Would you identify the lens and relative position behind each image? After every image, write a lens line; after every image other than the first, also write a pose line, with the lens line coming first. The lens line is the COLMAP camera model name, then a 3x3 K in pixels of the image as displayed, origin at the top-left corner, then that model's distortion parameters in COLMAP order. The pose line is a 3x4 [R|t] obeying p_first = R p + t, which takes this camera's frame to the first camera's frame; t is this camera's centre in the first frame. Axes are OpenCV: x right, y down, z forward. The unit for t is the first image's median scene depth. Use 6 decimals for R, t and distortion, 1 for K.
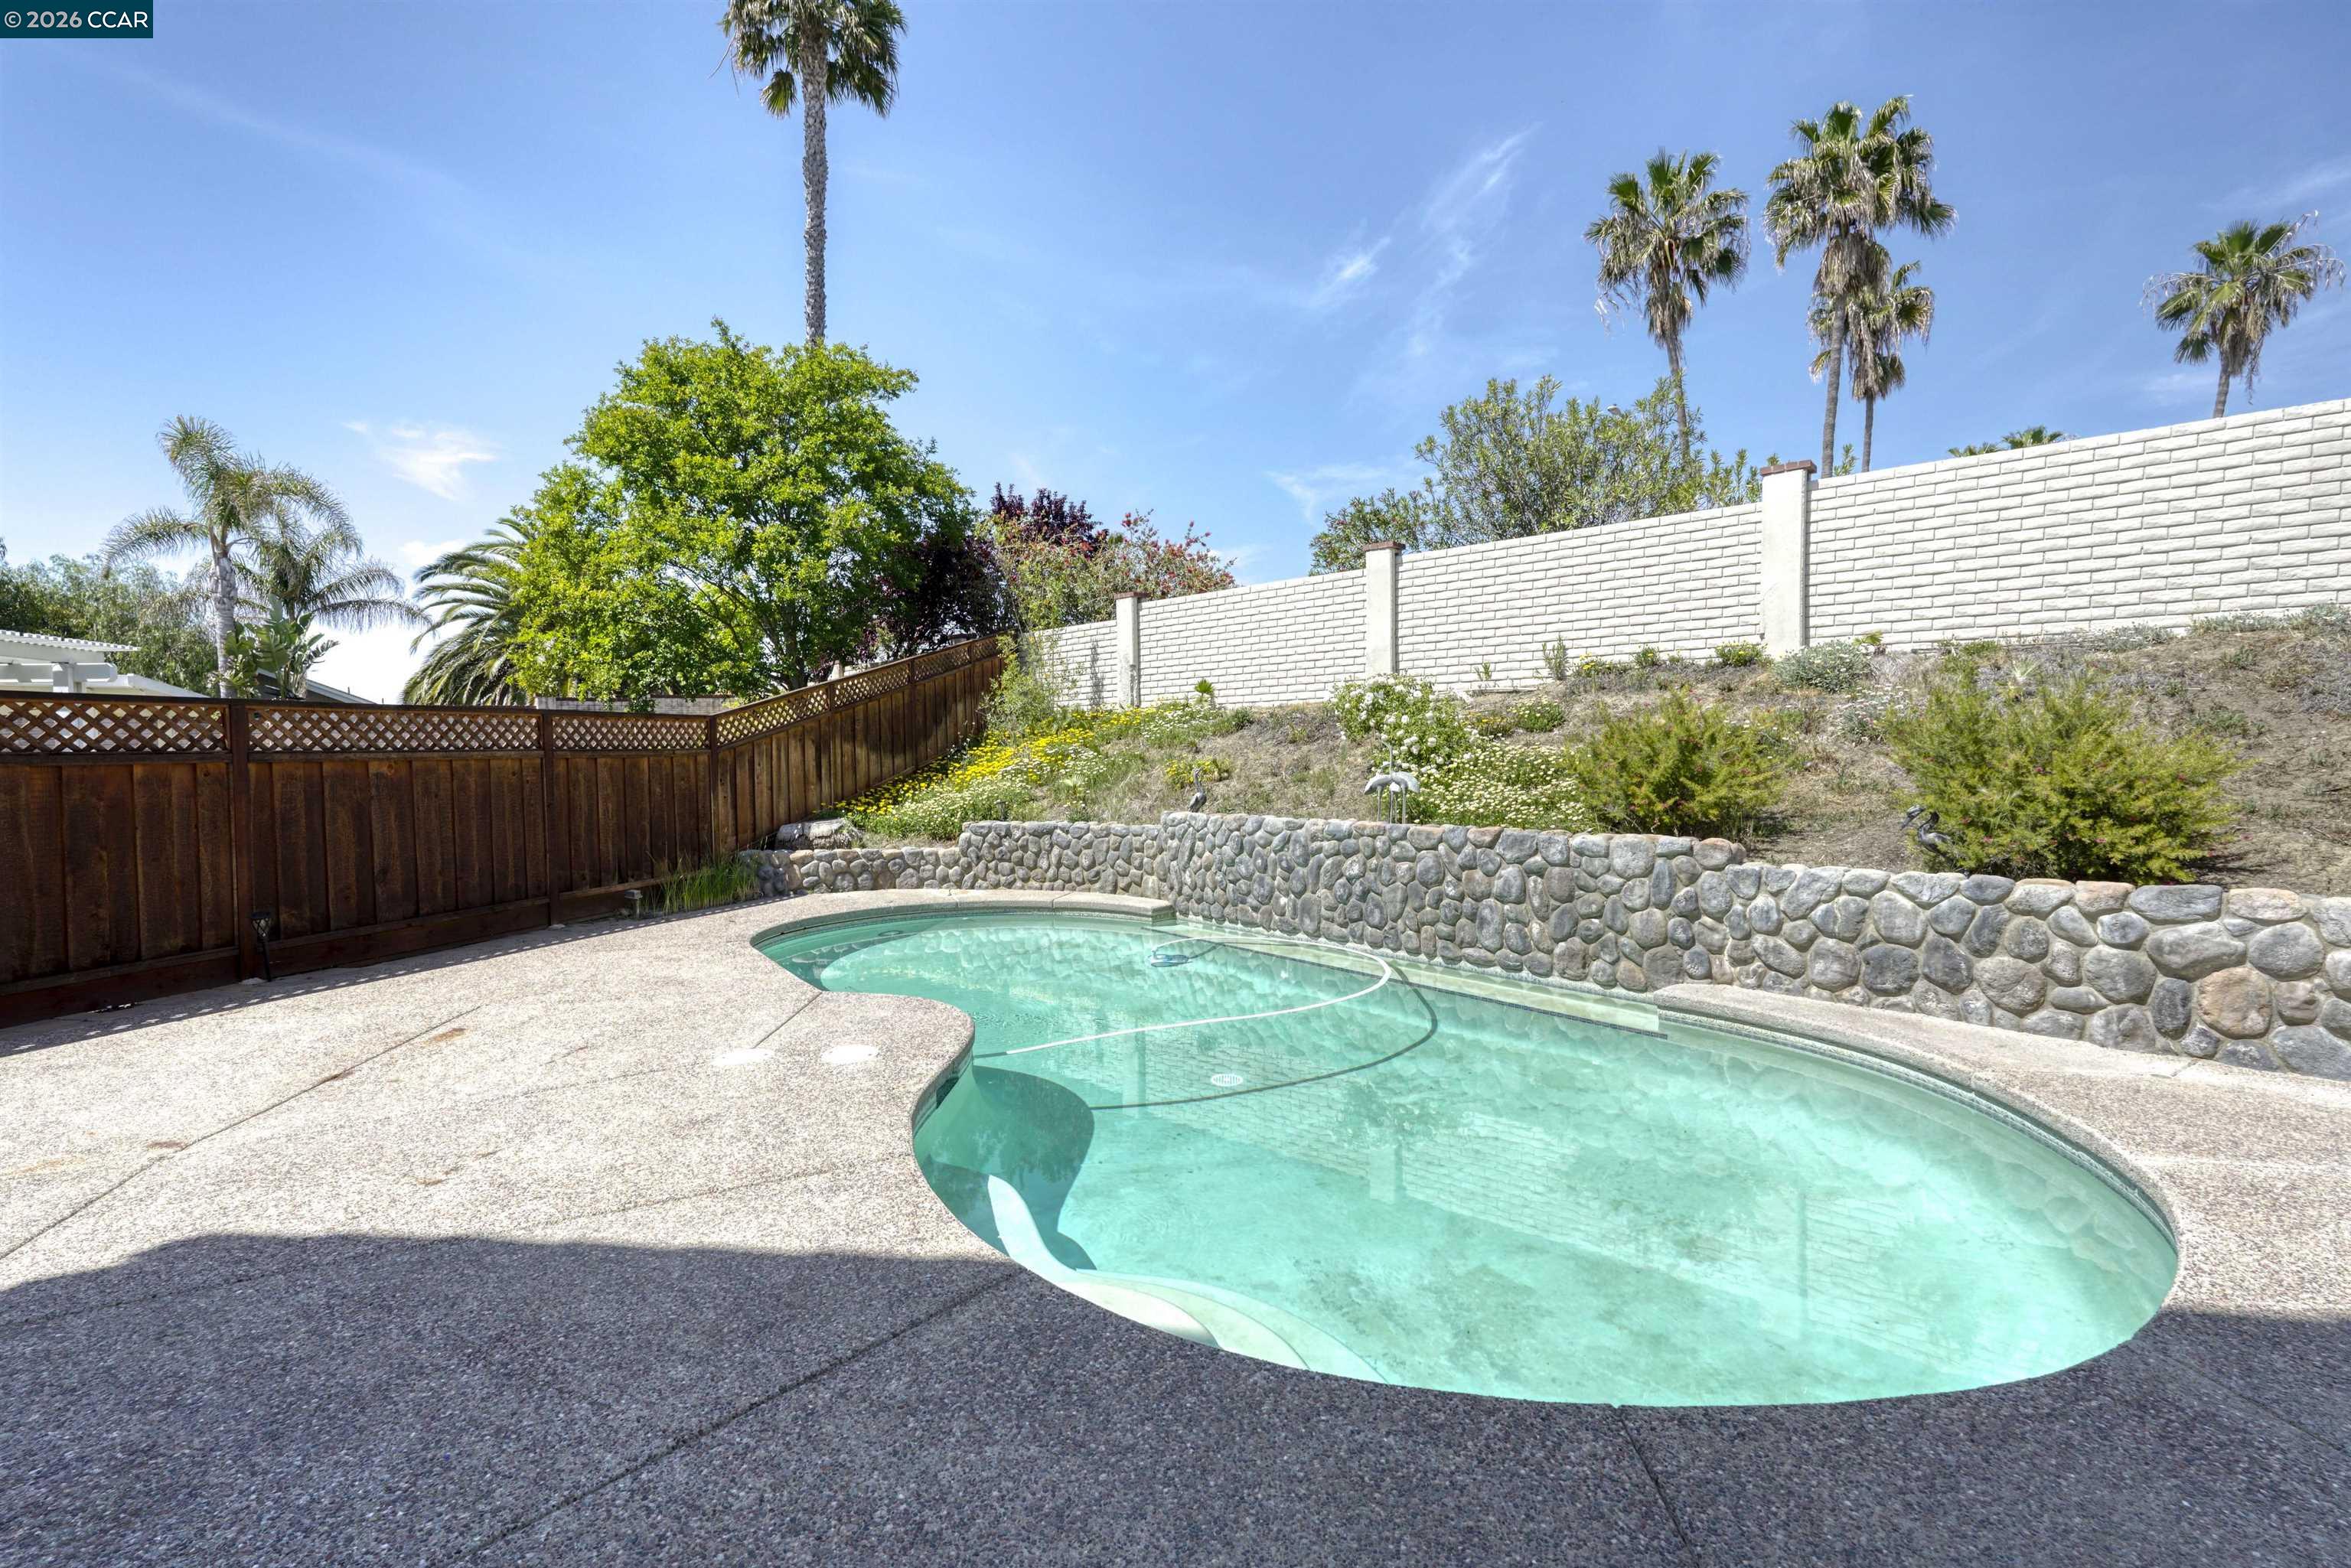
lens RADIAL K [[1041.6, 0, 1175.4], [0, 1041.6, 777.0], [0, 0, 1]] dist [-0.011334, 0.006556]
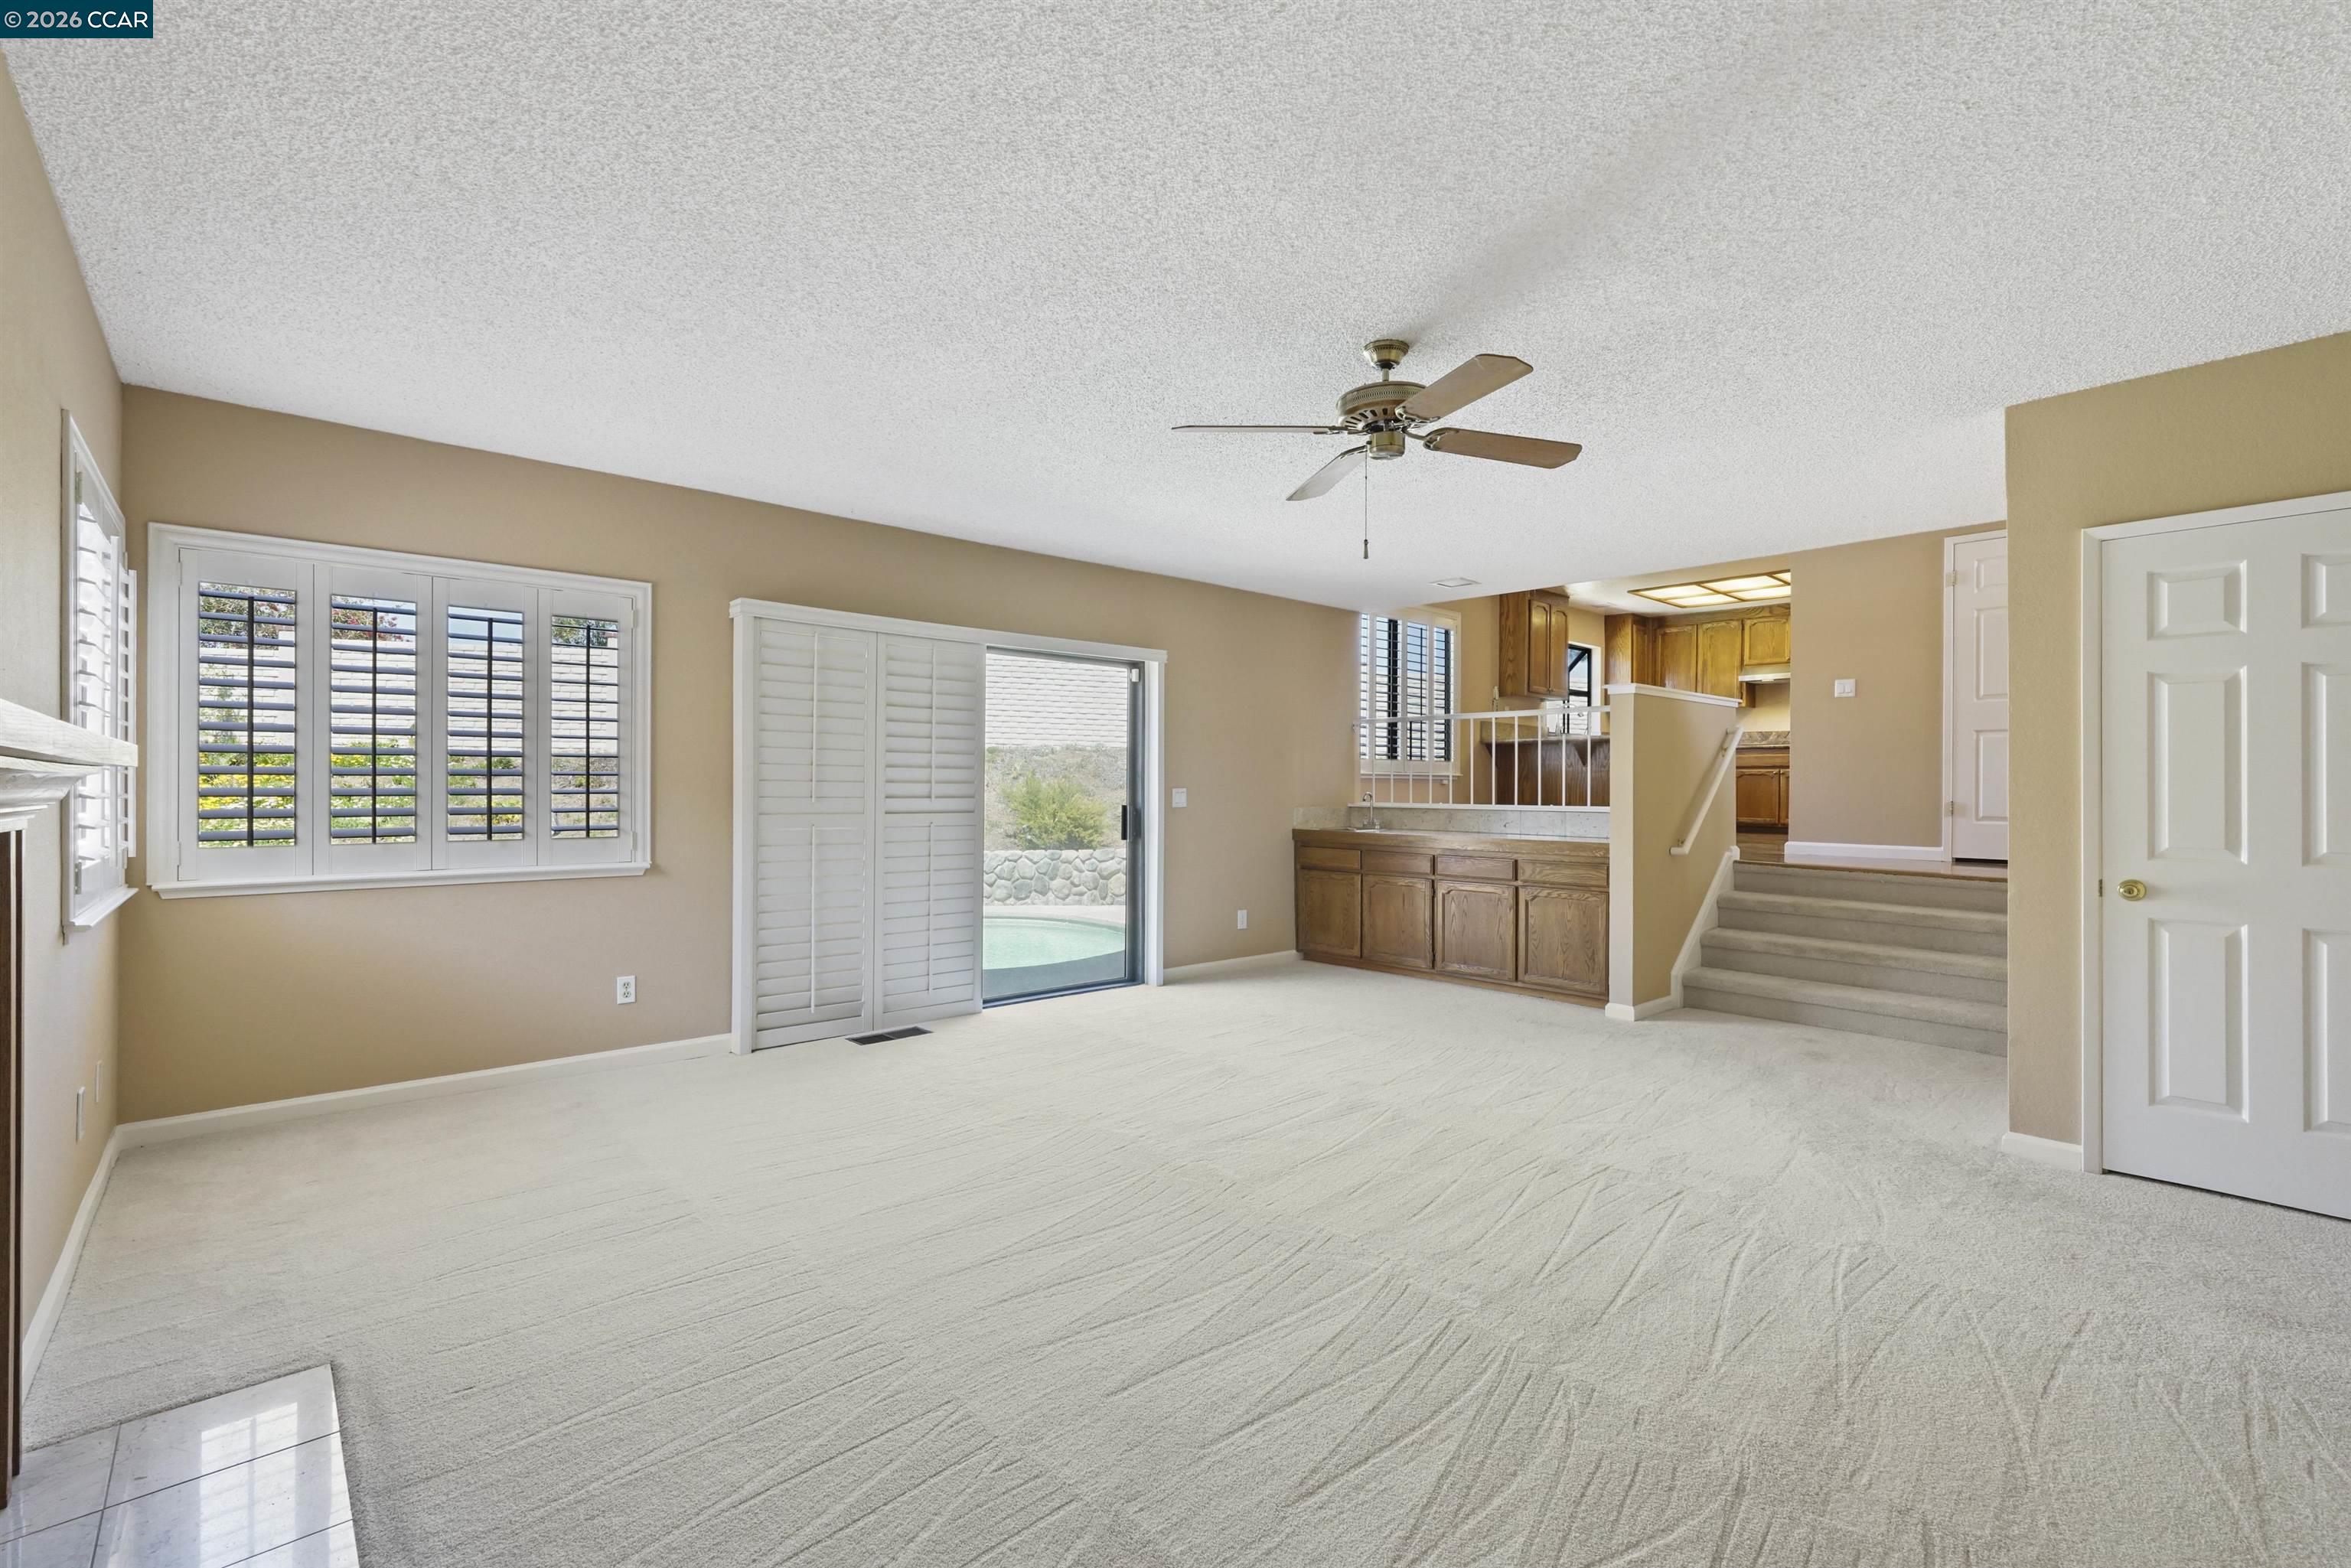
lens RADIAL K [[1041.6, 0, 1171.3], [0, 1041.6, 782.9], [0, 0, 1]] dist [-0.011334, 0.006556]
pose [[0.529349, 0.016915, 0.848235, -0.671803], [0.000727, 0.999792, -0.020391, -0.011921], [-0.848404, 0.011410, 0.529227, -0.344922]]
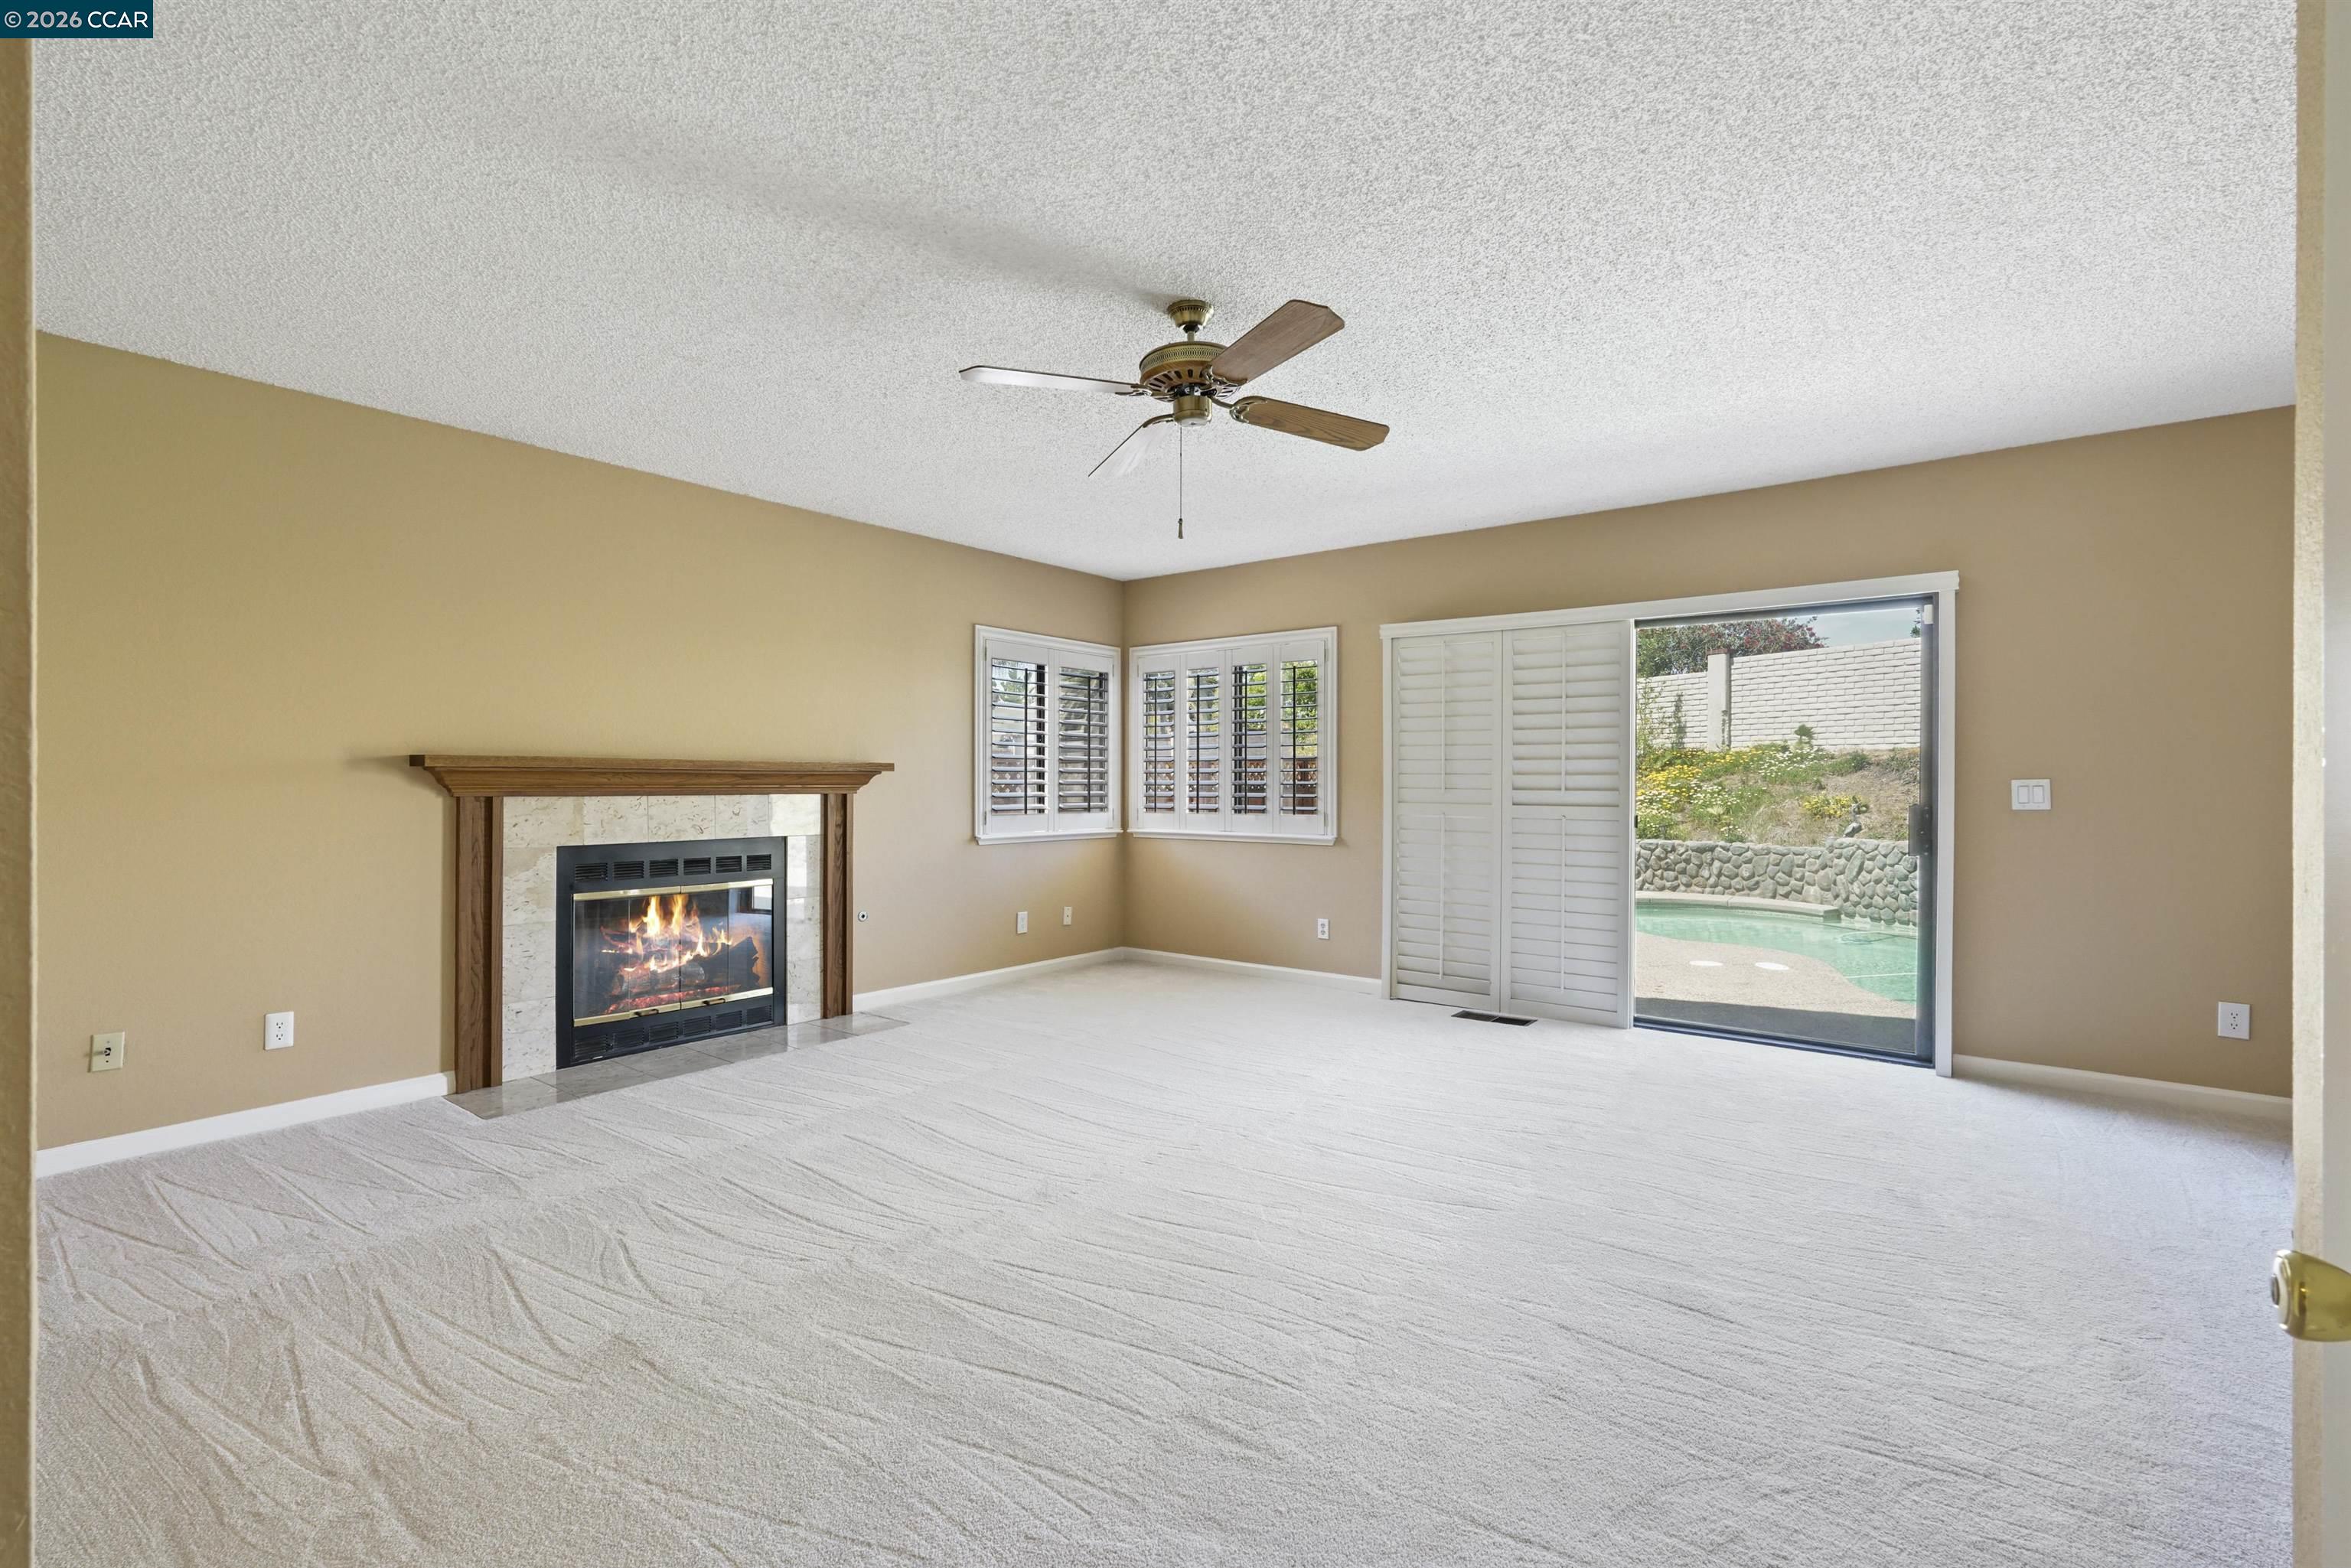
lens RADIAL K [[1041.6, 0, 1174.4], [0, 1041.6, 780.8], [0, 0, 1]] dist [-0.011334, 0.006556]
pose [[0.930773, 0.014339, -0.365317, -0.293554], [-0.018344, 0.999804, -0.007494, -0.012362], [0.365138, 0.013677, 0.930853, -0.500317]]
